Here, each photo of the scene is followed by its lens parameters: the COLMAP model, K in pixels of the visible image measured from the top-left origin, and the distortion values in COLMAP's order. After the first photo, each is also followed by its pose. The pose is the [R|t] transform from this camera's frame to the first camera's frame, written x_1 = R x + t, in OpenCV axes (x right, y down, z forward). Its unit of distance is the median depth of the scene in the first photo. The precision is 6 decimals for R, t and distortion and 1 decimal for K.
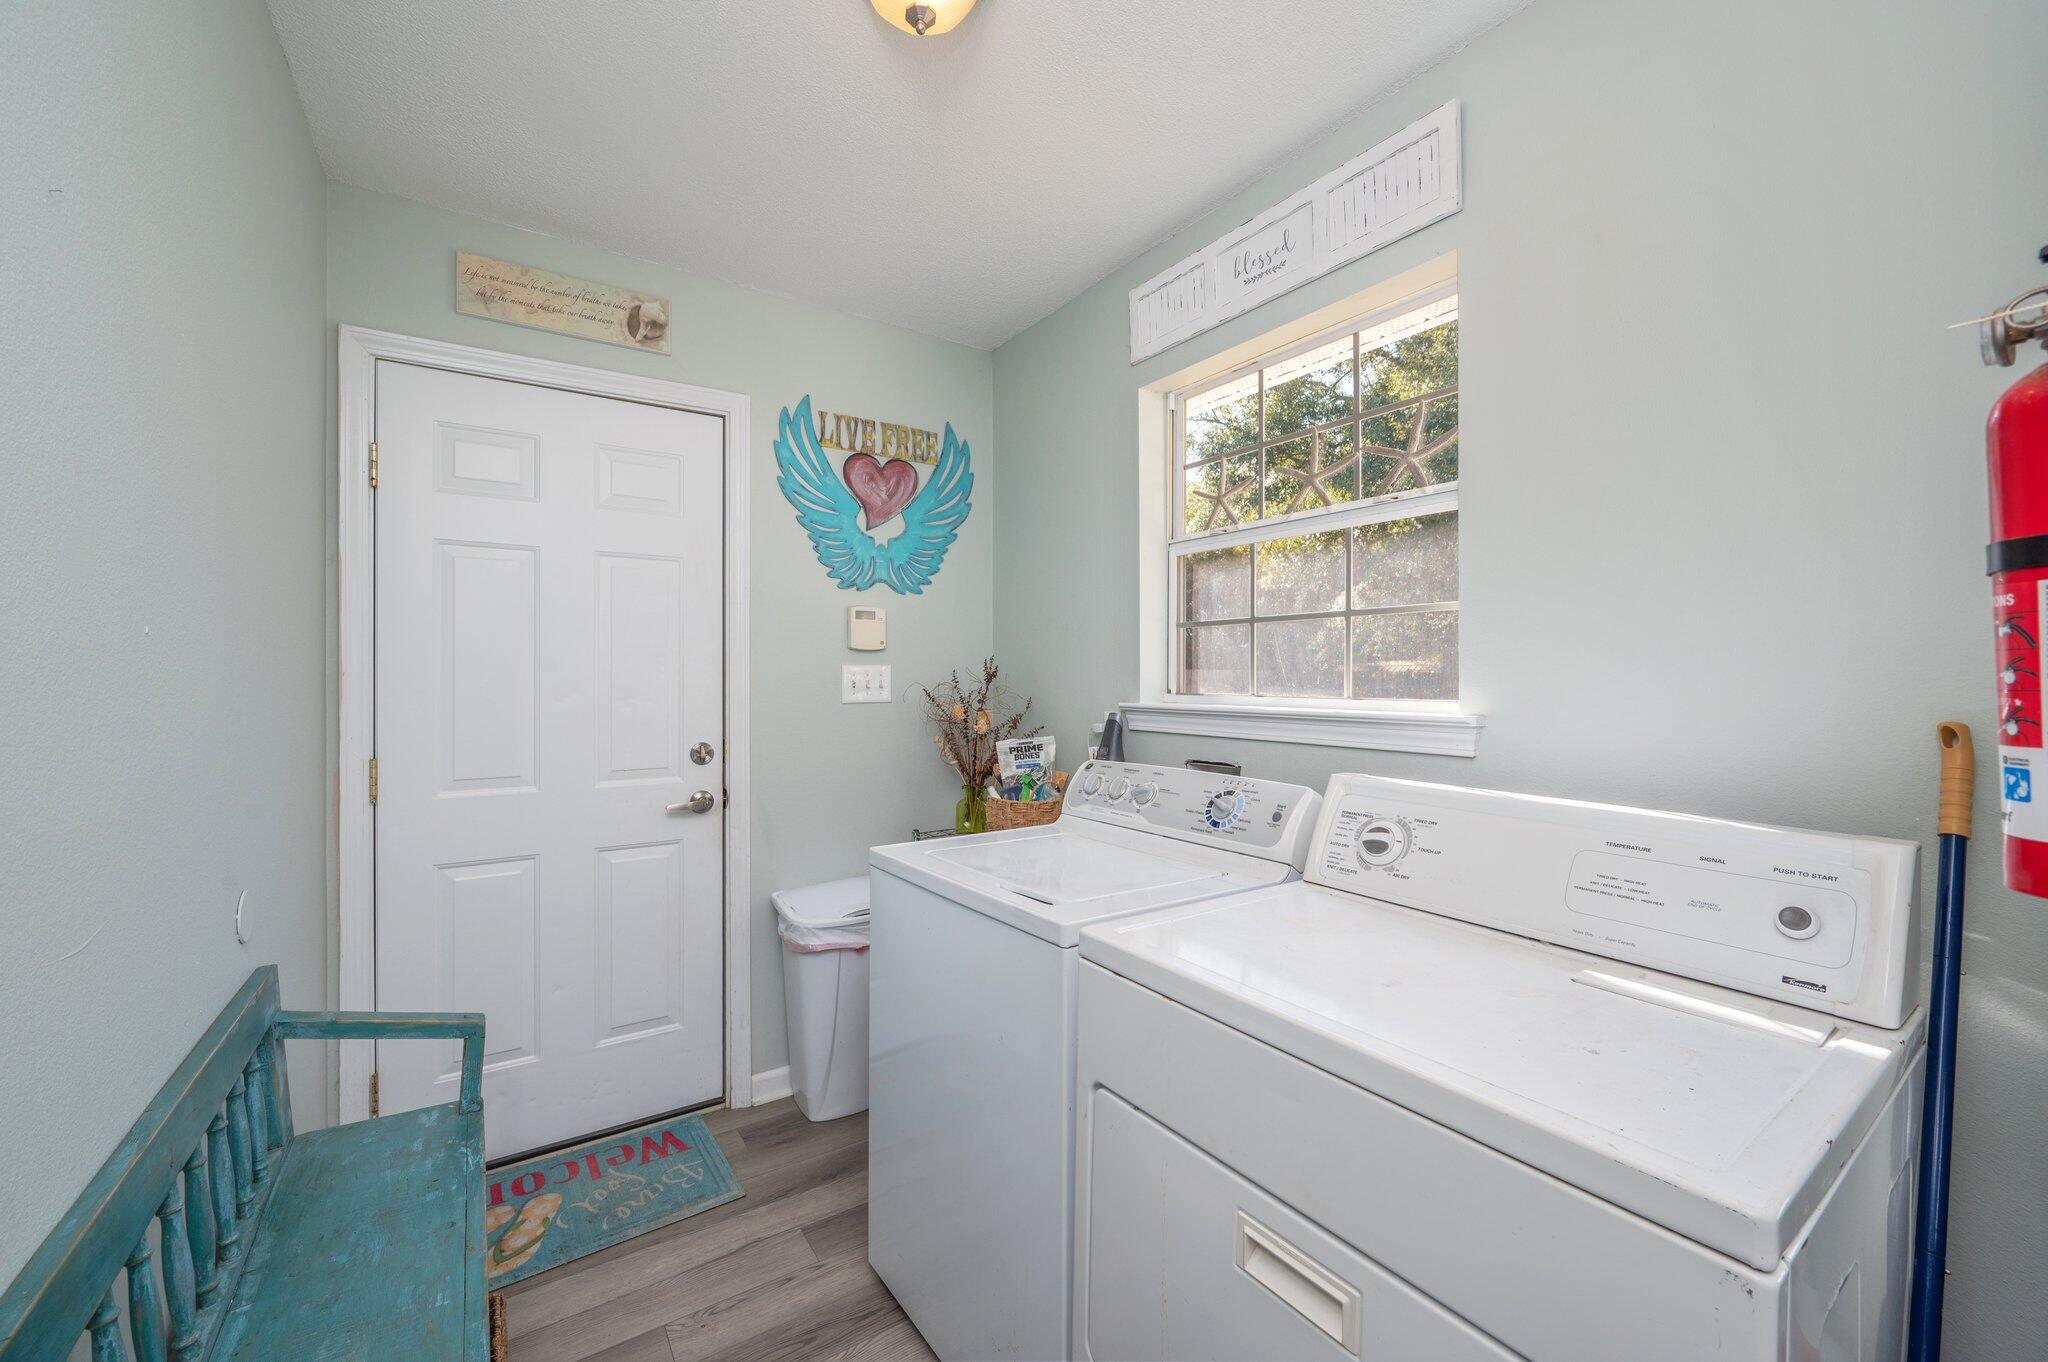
lens RADIAL K [[813.0, 0, 1031.0], [0, 813.0, 674.1], [0, 0, 1]] dist [-0.001853, 0.000528]
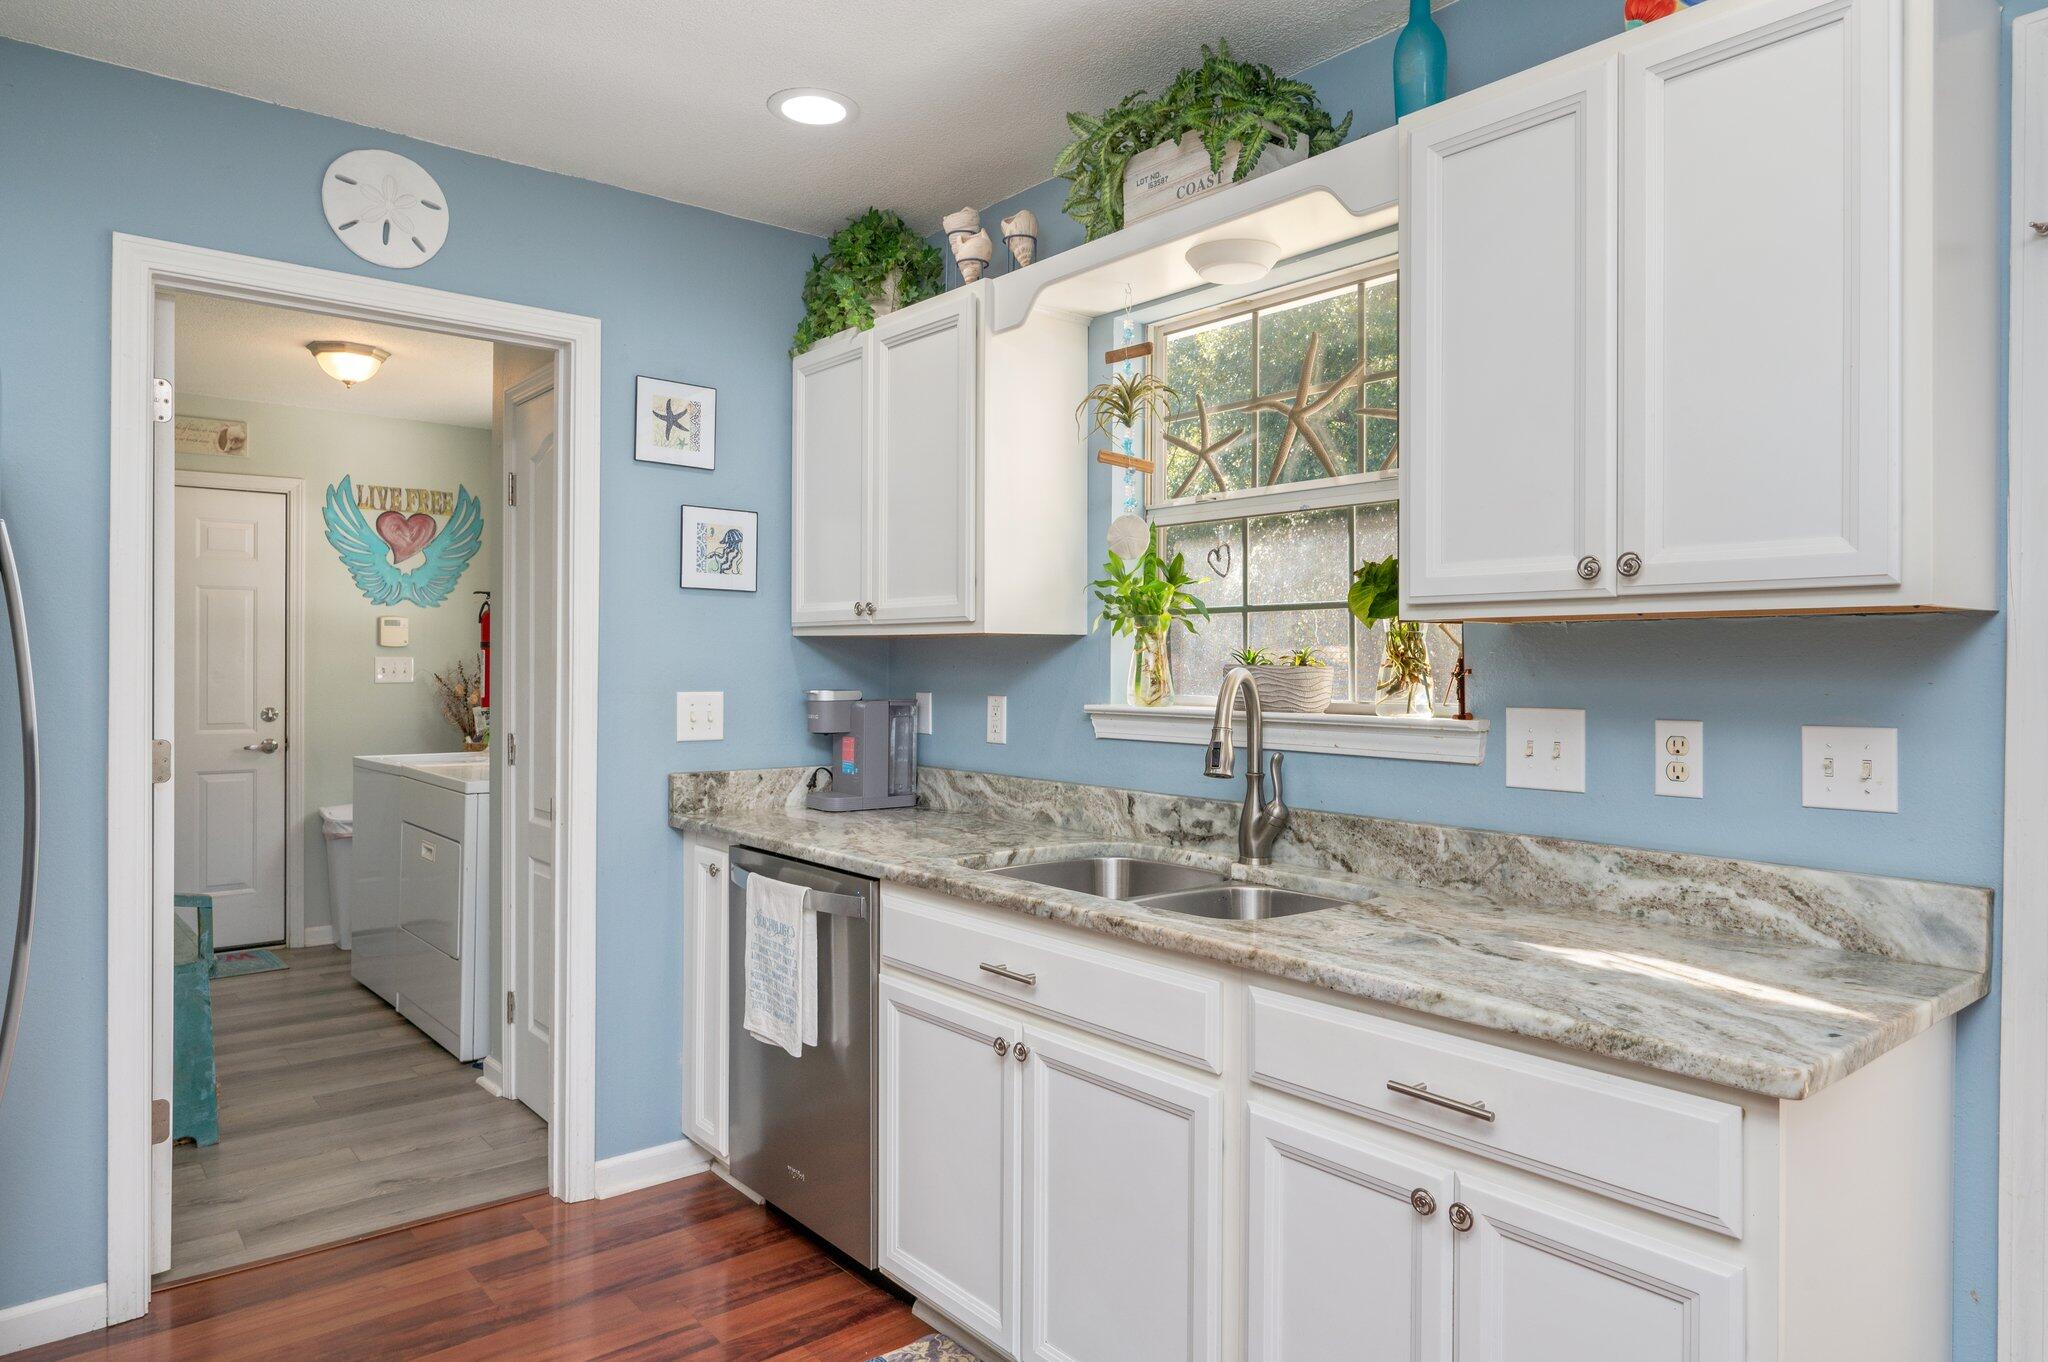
lens RADIAL K [[1259.2, 0, 1035.4], [0, 1259.2, 669.2], [0, 0, 1]] dist [-0.001757, 0.001014]
pose [[0.992846, 0.001184, 0.119395, 0.680614], [-0.001018, 0.999998, -0.001448, 0.012735], [-0.119397, 0.001316, 0.992846, -1.396372]]
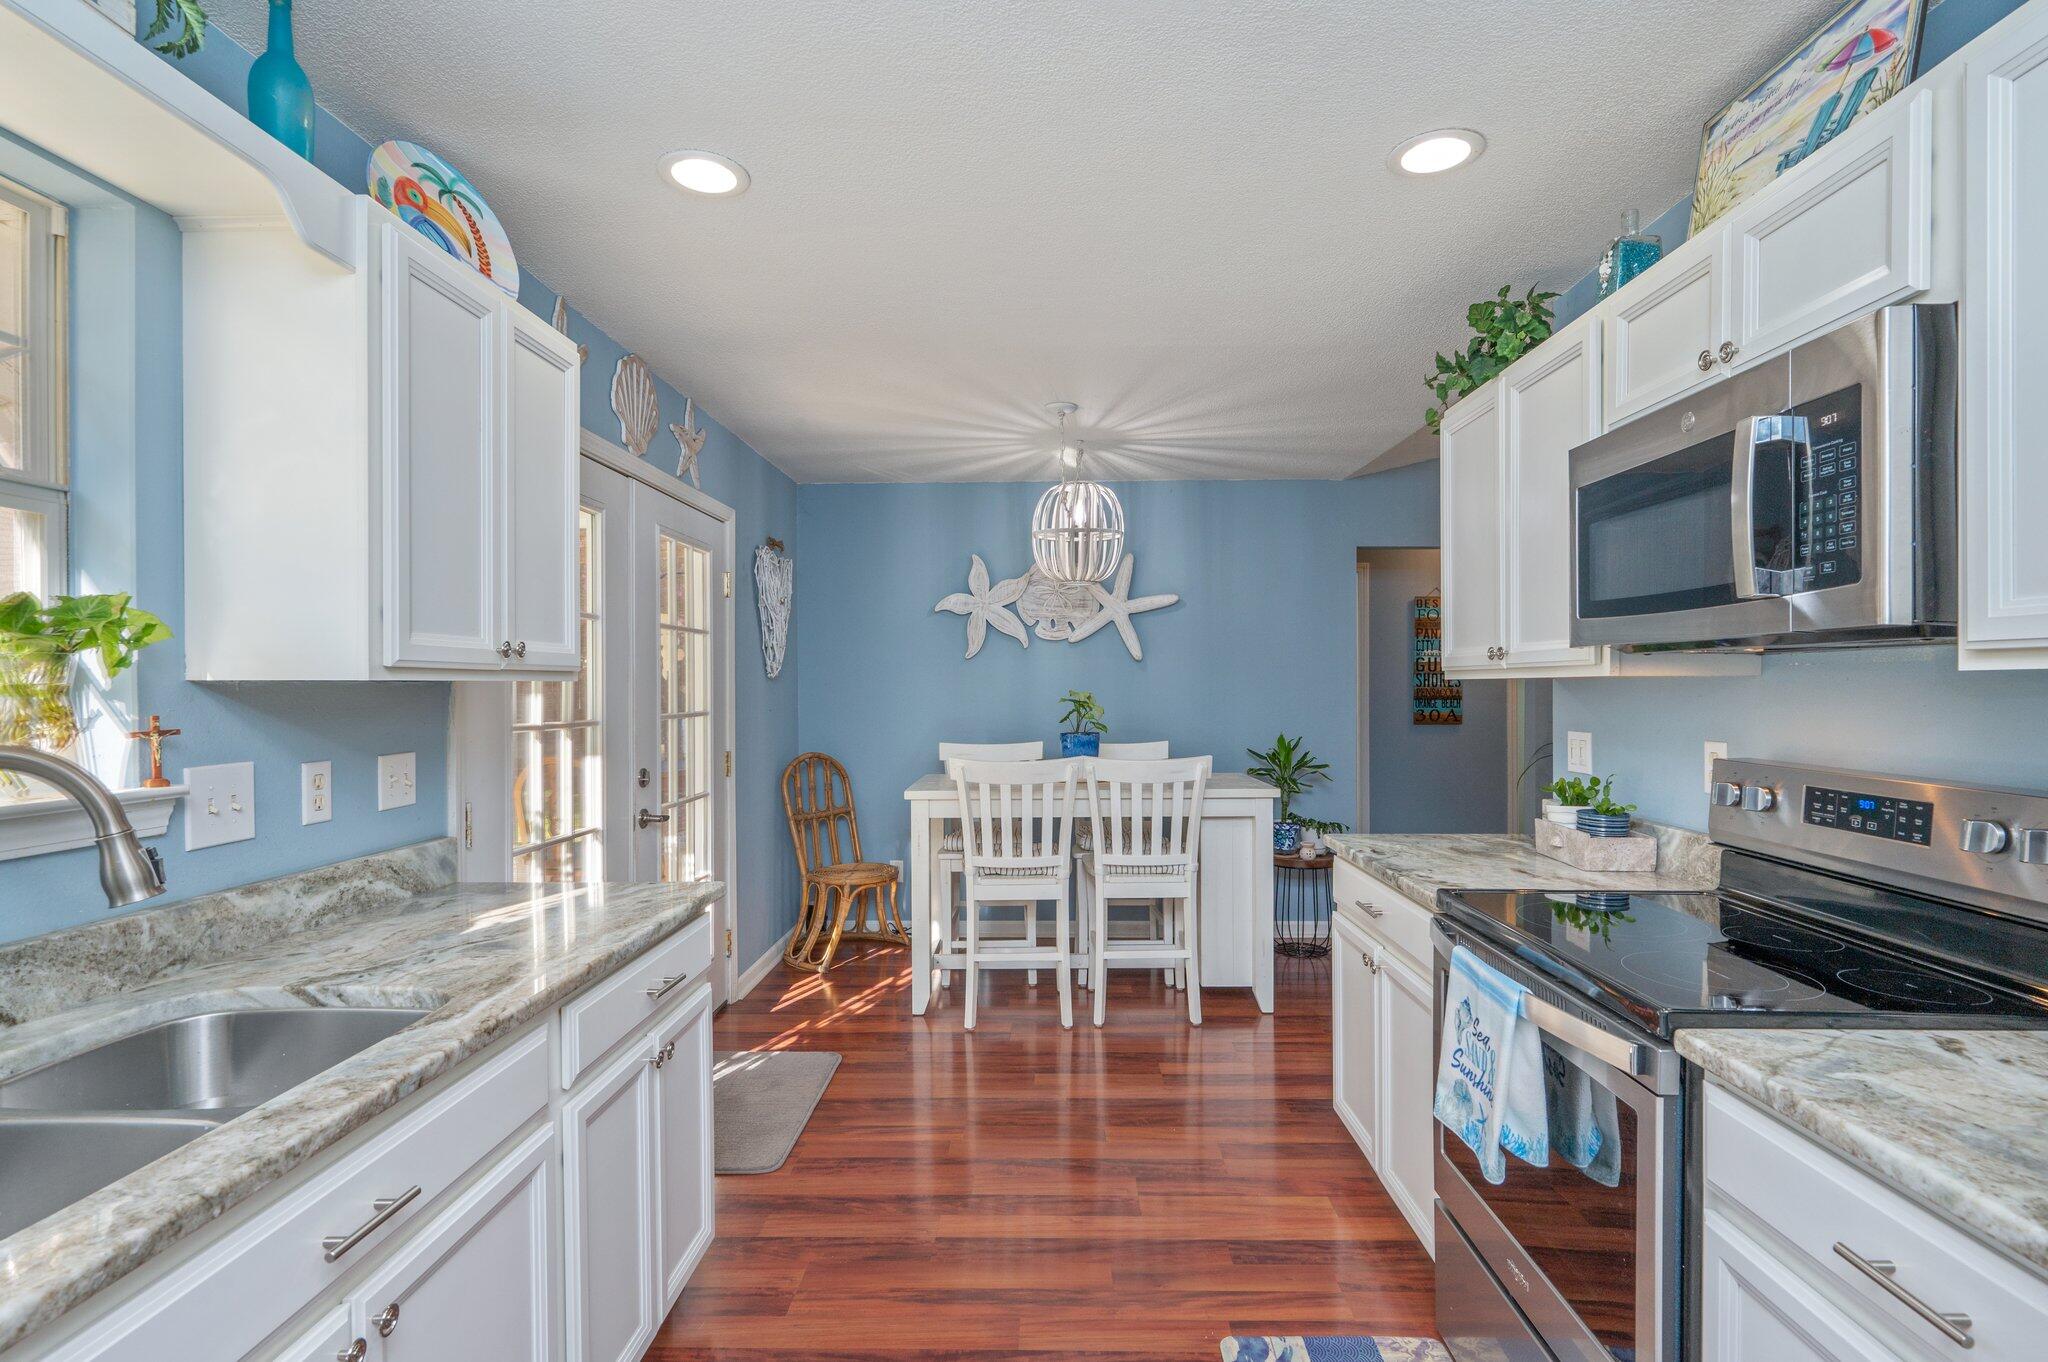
lens RADIAL K [[986.2, 0, 1033.1], [0, 986.2, 689.6], [0, 0, 1]] dist [0.015004, 0.000294]
pose [[-0.823291, -0.002066, 0.567616, 0.290449], [0.004756, 0.999933, 0.010538, -0.017081], [-0.567599, 0.011376, -0.823226, -0.381010]]
